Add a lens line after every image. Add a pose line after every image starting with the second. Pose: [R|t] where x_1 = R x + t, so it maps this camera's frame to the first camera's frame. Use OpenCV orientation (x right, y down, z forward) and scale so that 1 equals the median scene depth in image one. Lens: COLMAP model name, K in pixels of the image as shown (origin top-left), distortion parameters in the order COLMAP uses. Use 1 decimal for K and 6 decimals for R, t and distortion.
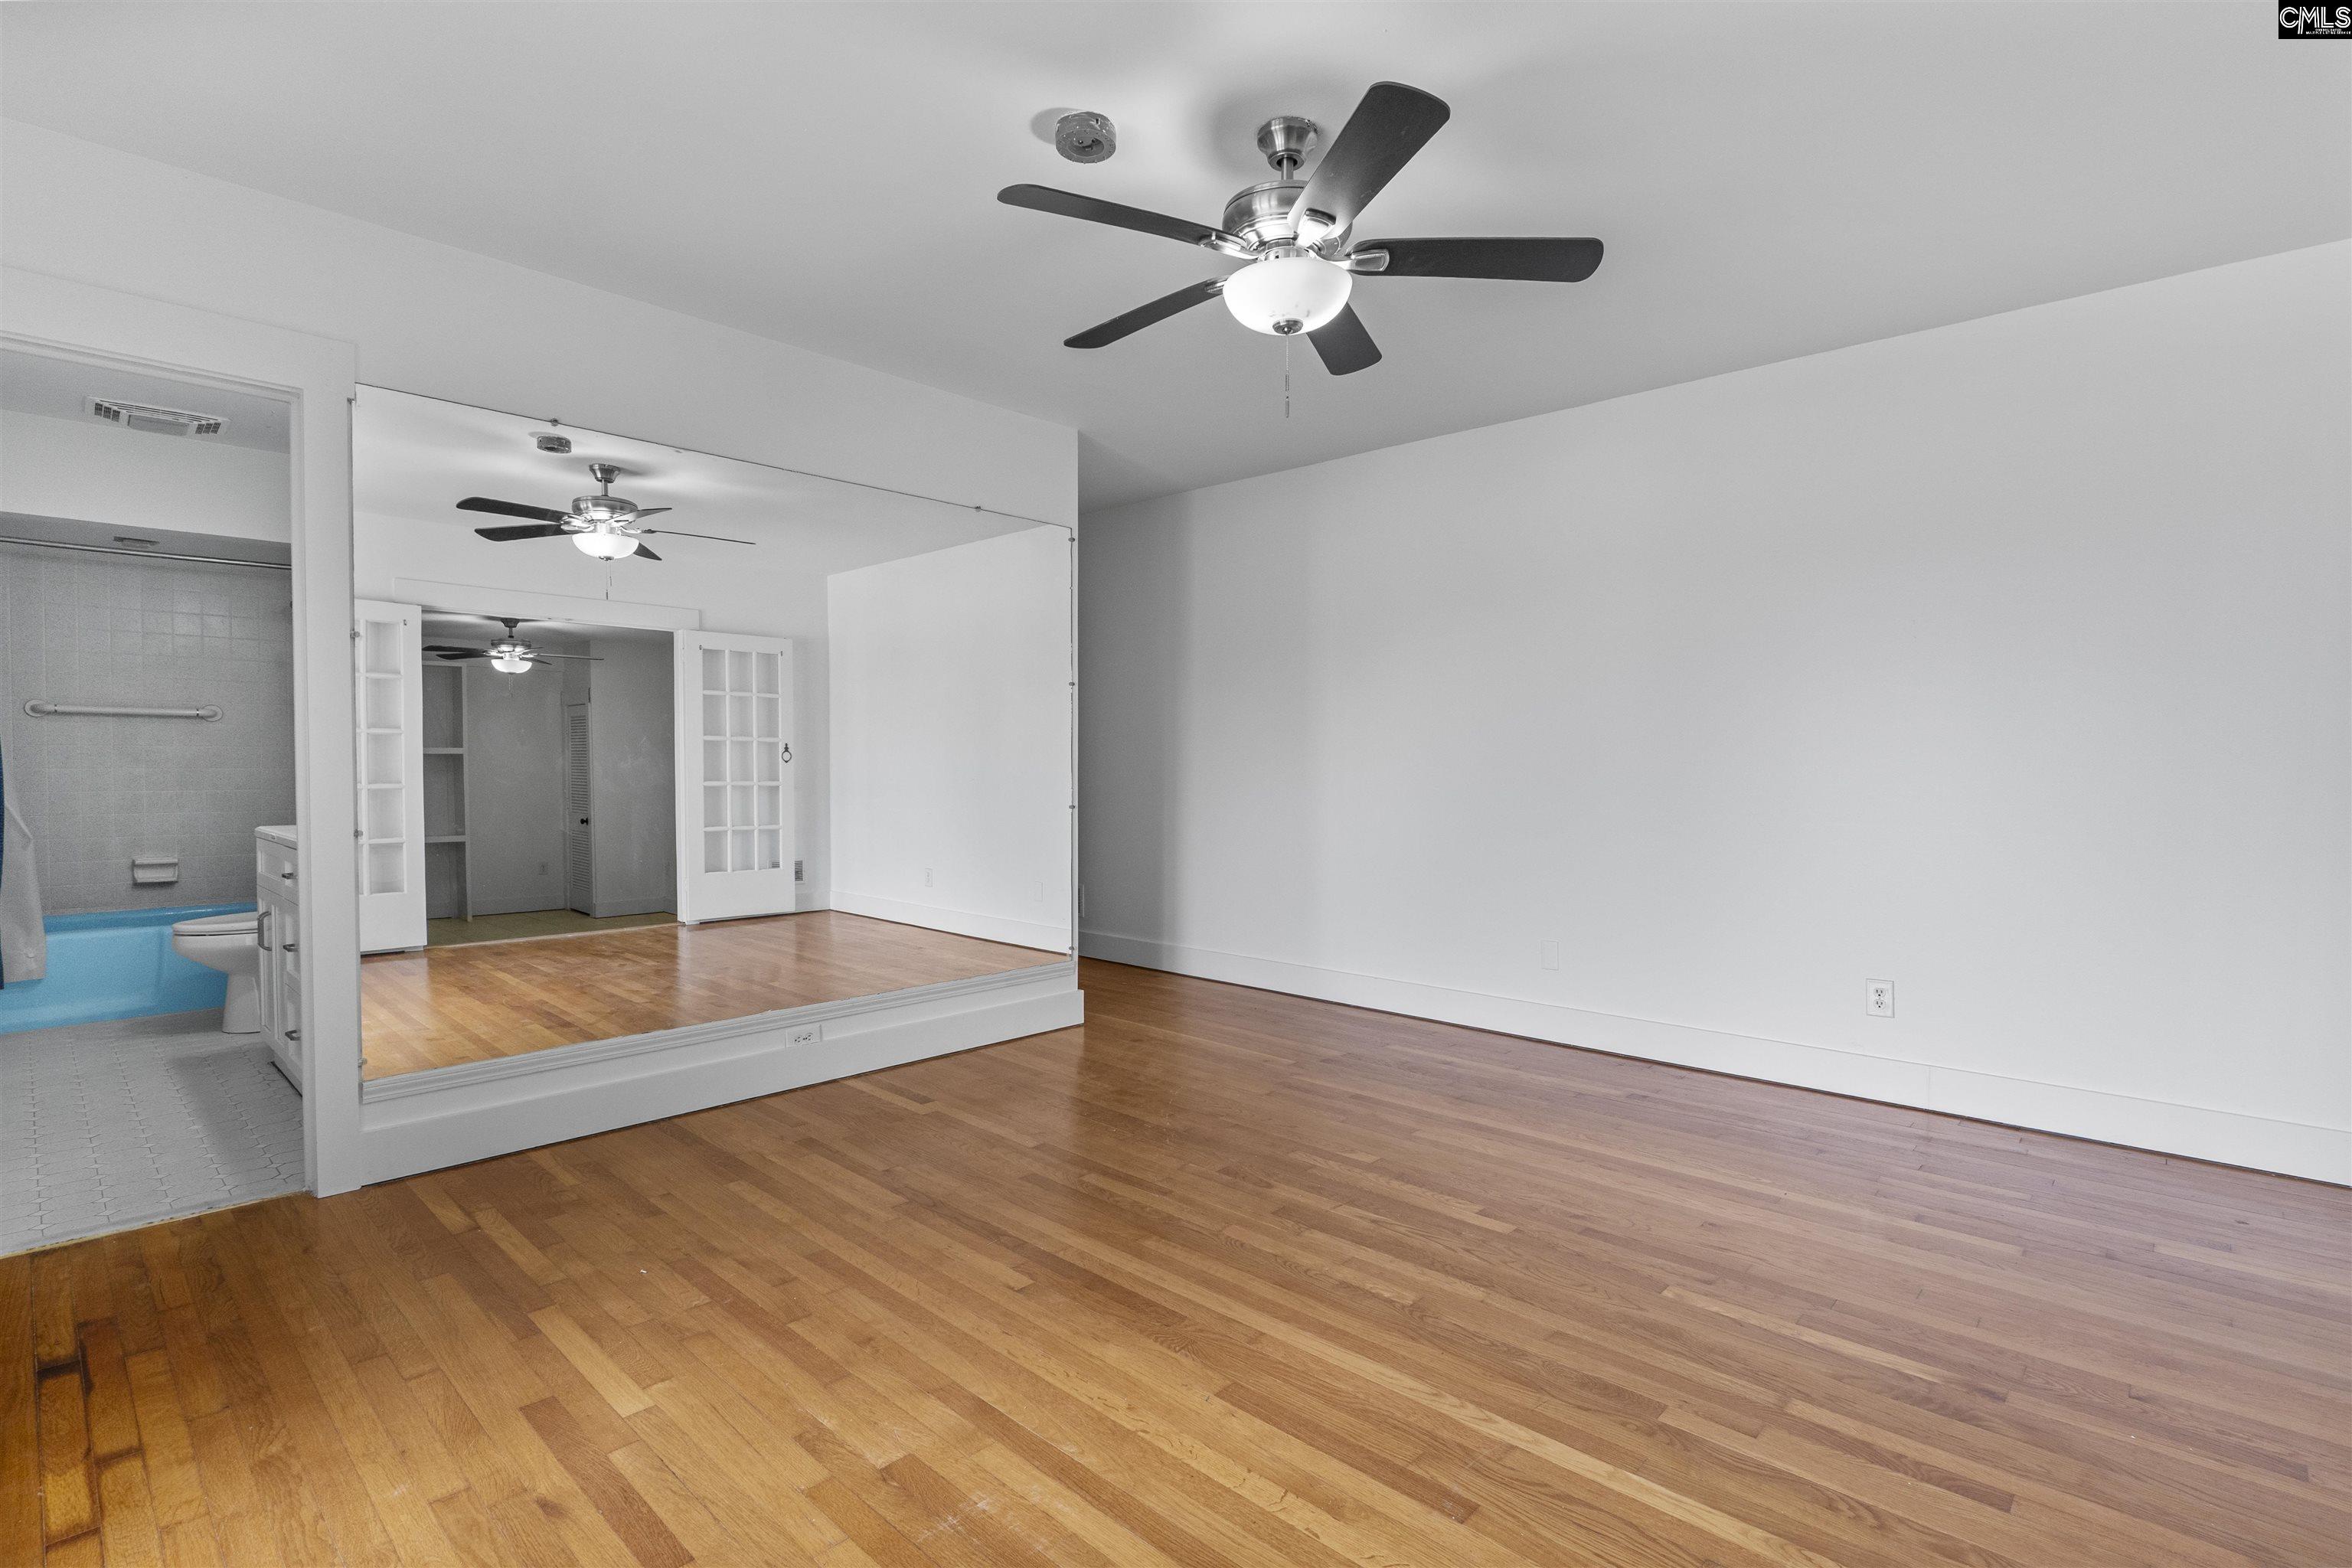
lens RADIAL K [[1081.9, 0, 1186.1], [0, 1081.9, 776.4], [0, 0, 1]] dist [-0.001096, -0.000114]
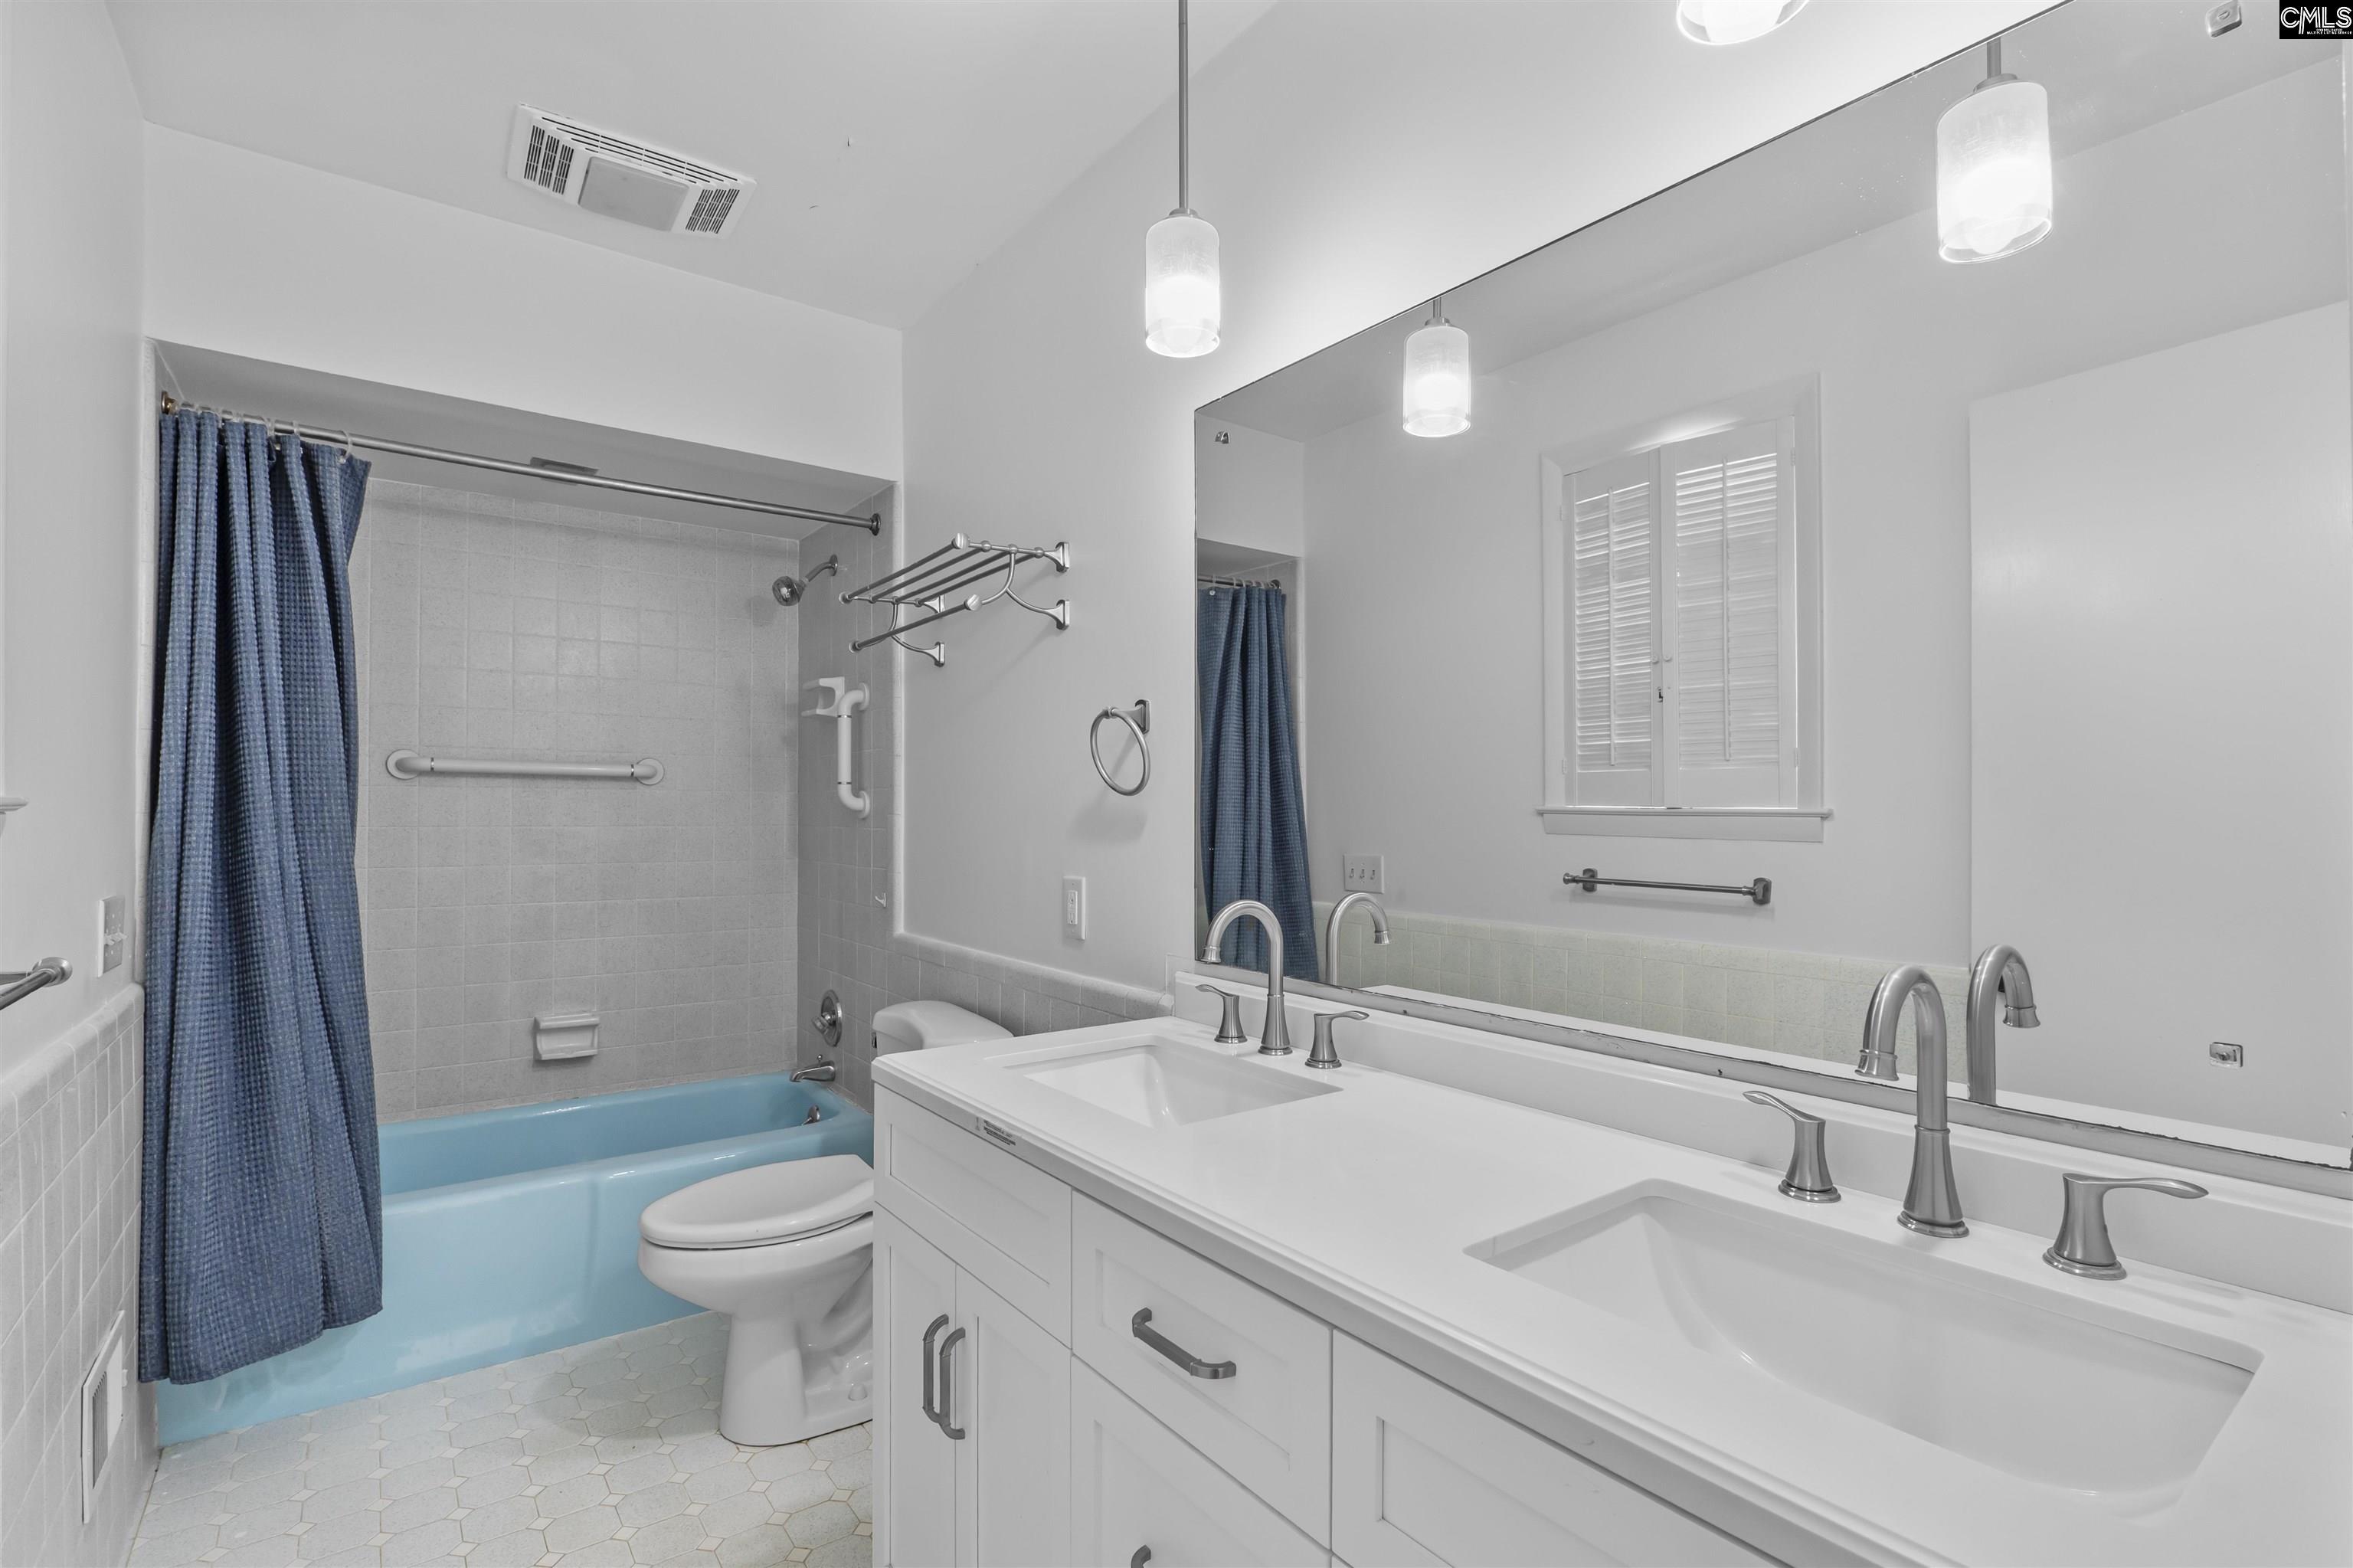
lens RADIAL K [[1082.4, 0, 1171.0], [0, 1082.4, 798.2], [0, 0, 1]] dist [-0.001096, -0.000114]
pose [[0.982098, 0.000974, -0.188367, -0.520121], [-0.006273, 0.999601, -0.027538, -0.029777], [0.188265, 0.028227, 0.981712, 0.479134]]
